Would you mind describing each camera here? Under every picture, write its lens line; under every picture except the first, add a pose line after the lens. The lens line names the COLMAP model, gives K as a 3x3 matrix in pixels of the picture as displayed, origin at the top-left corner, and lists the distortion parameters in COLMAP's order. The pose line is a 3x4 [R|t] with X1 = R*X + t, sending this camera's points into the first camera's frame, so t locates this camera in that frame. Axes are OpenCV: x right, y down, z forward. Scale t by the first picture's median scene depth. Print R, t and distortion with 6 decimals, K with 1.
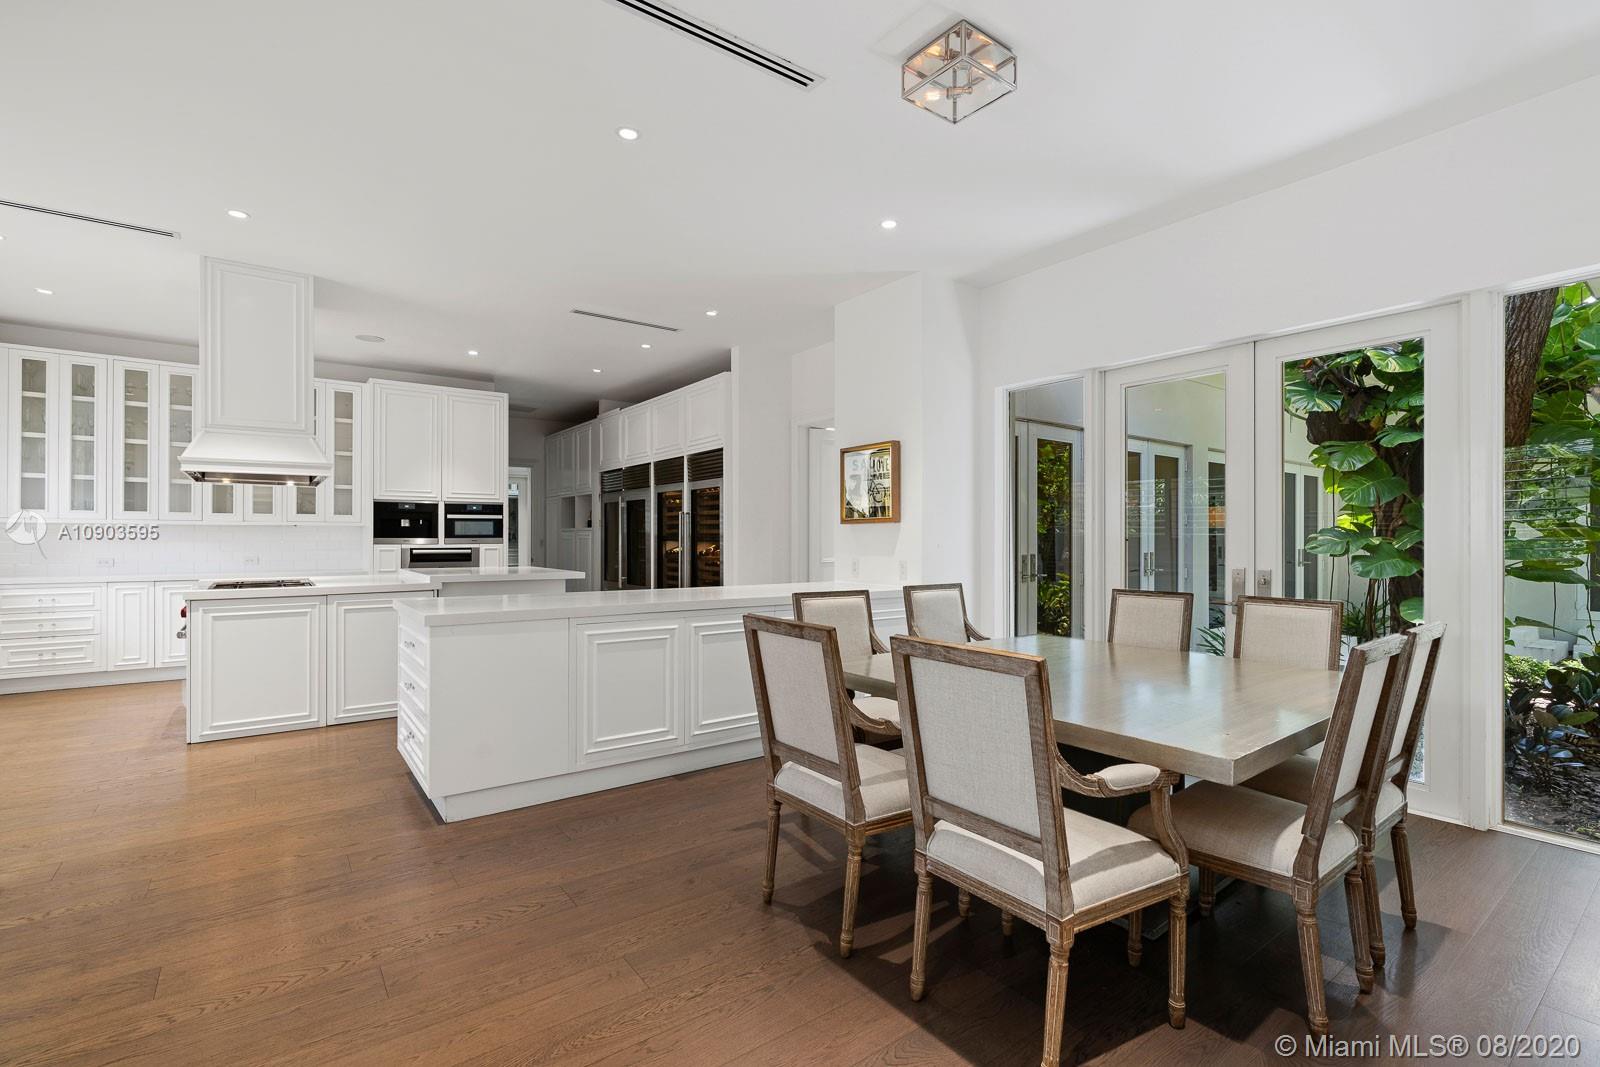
lens RADIAL K [[723.9, 0, 793.7], [0, 723.9, 538.4], [0, 0, 1]] dist [-0.004401, 0.002237]
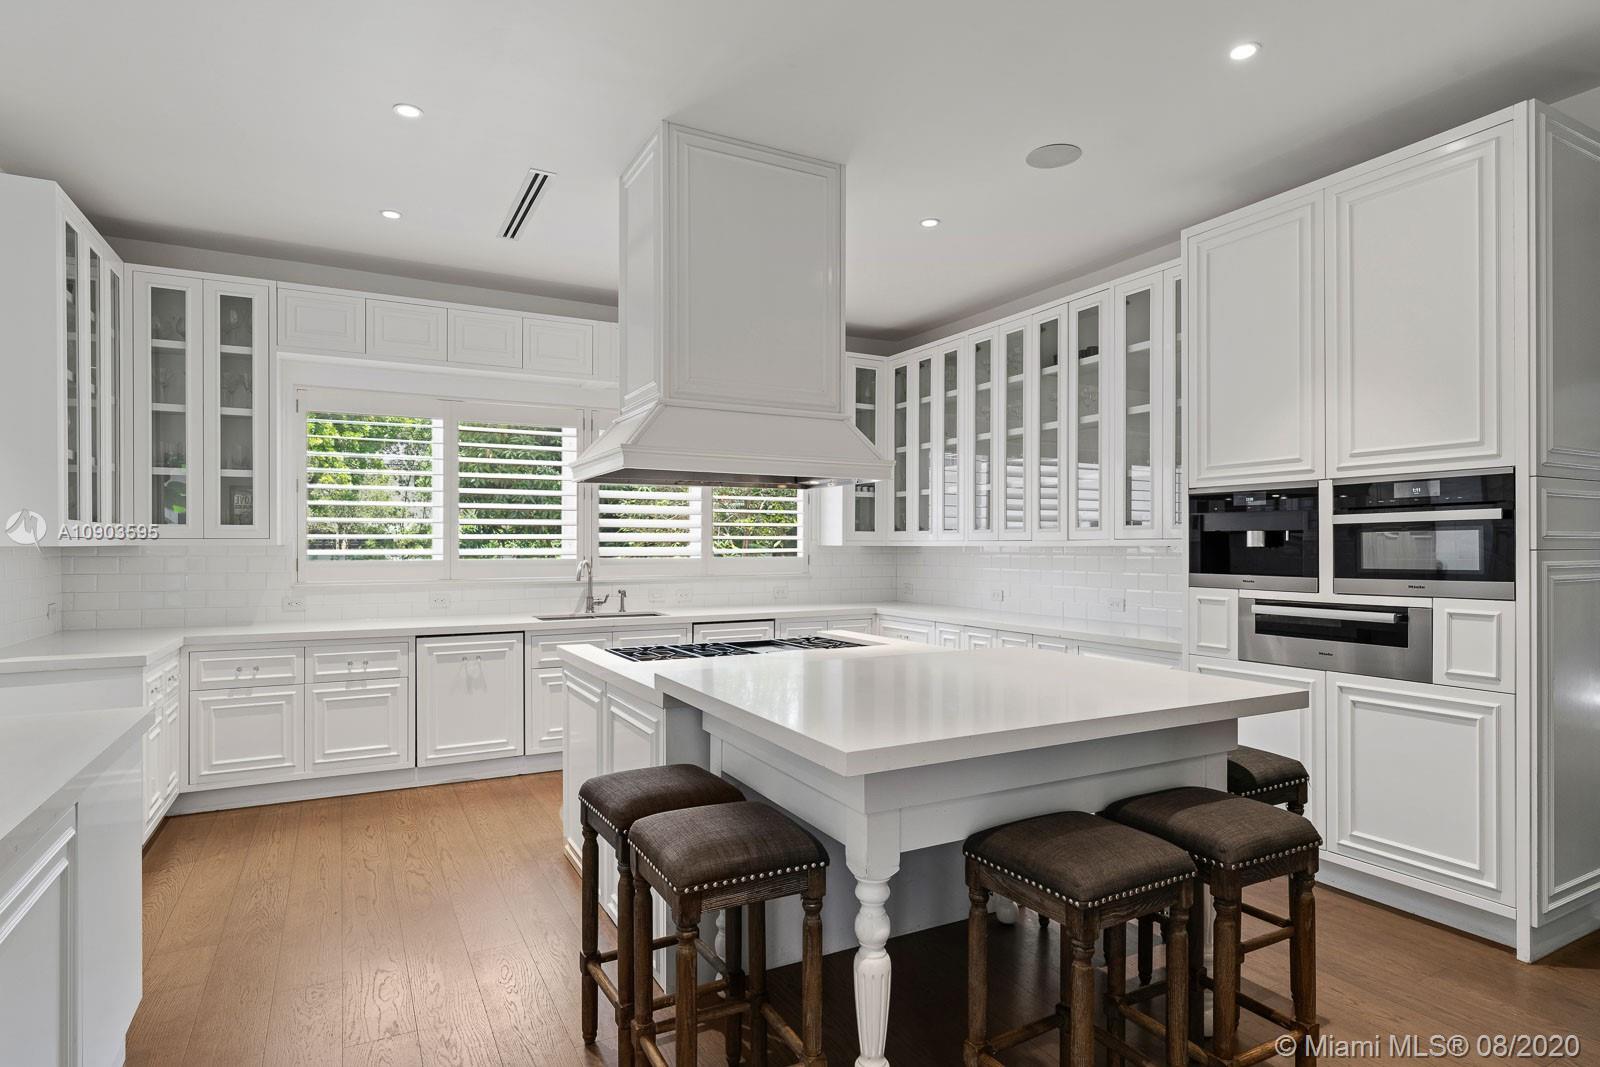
lens RADIAL K [[861.9, 0, 805.9], [0, 861.9, 540.1], [0, 0, 1]] dist [-0.002830, -0.000044]
pose [[-0.131353, -0.008896, -0.991296, -0.003801], [-0.000963, 0.999960, -0.008846, -0.015849], [0.991335, -0.000207, -0.131356, 0.803889]]
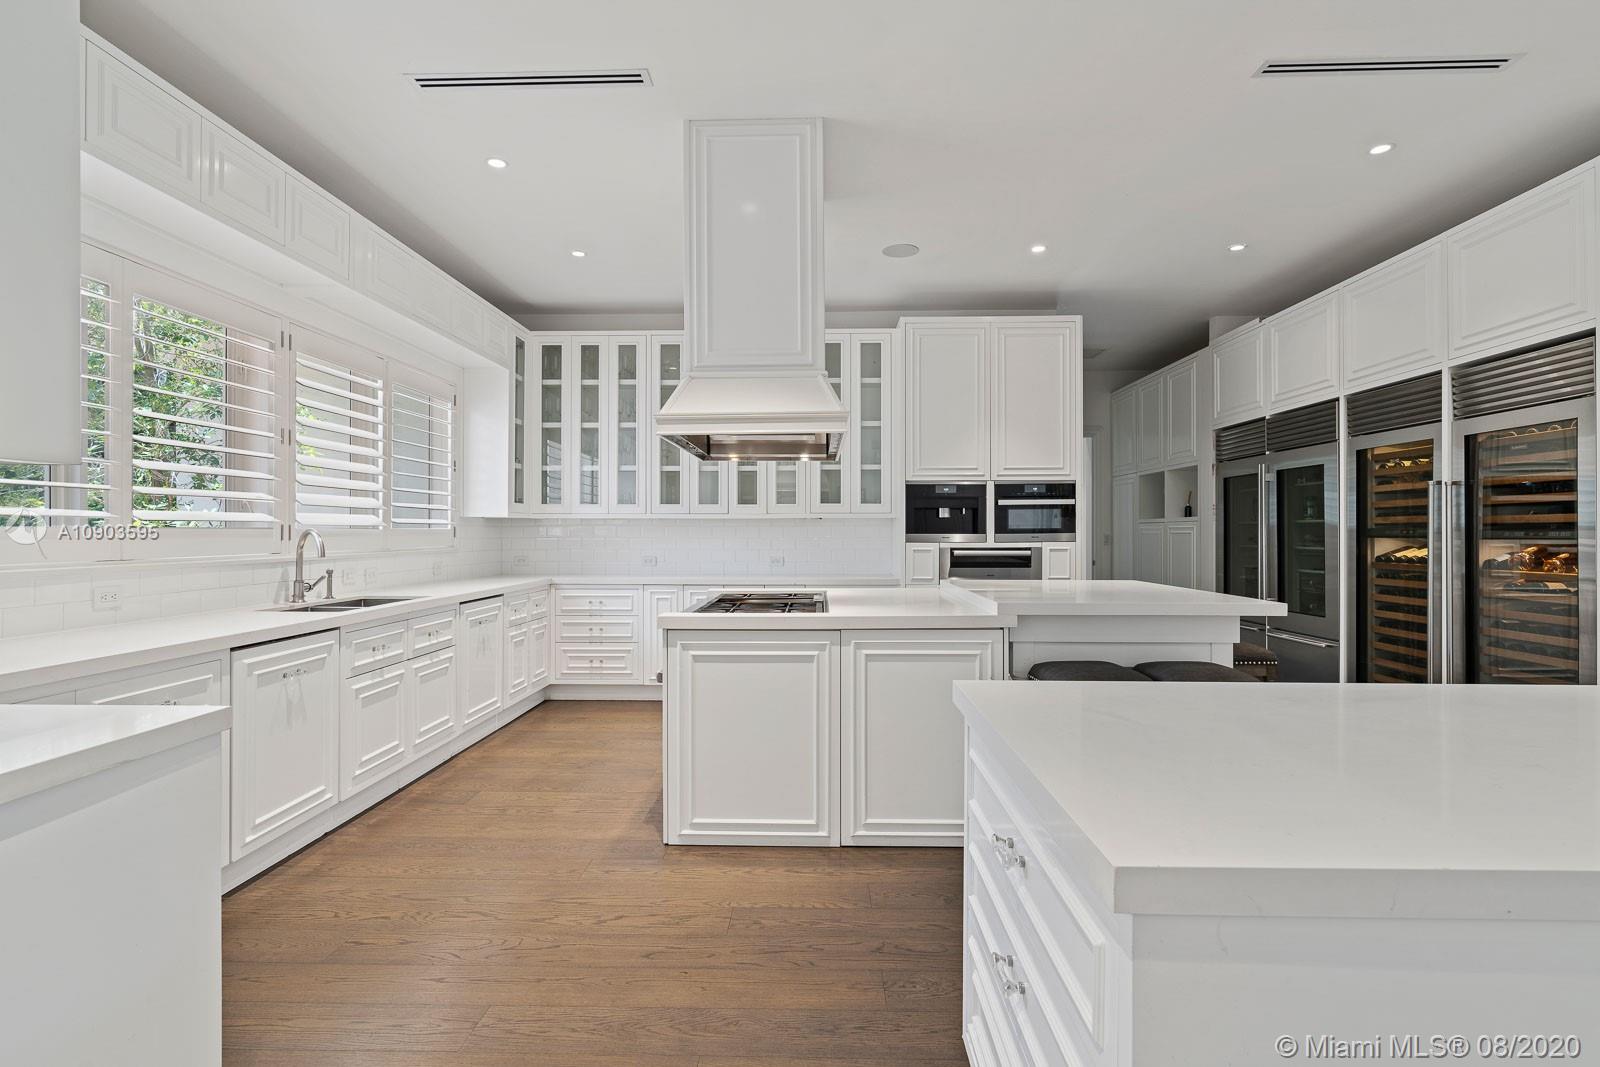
lens RADIAL K [[762.1, 0, 809.8], [0, 762.1, 528.4], [0, 0, 1]] dist [-0.008628, -0.000123]
pose [[0.796870, -0.006366, -0.604117, -0.184886], [0.002801, 0.999973, -0.006843, -0.001005], [0.604144, 0.003761, 0.796866, 0.313639]]
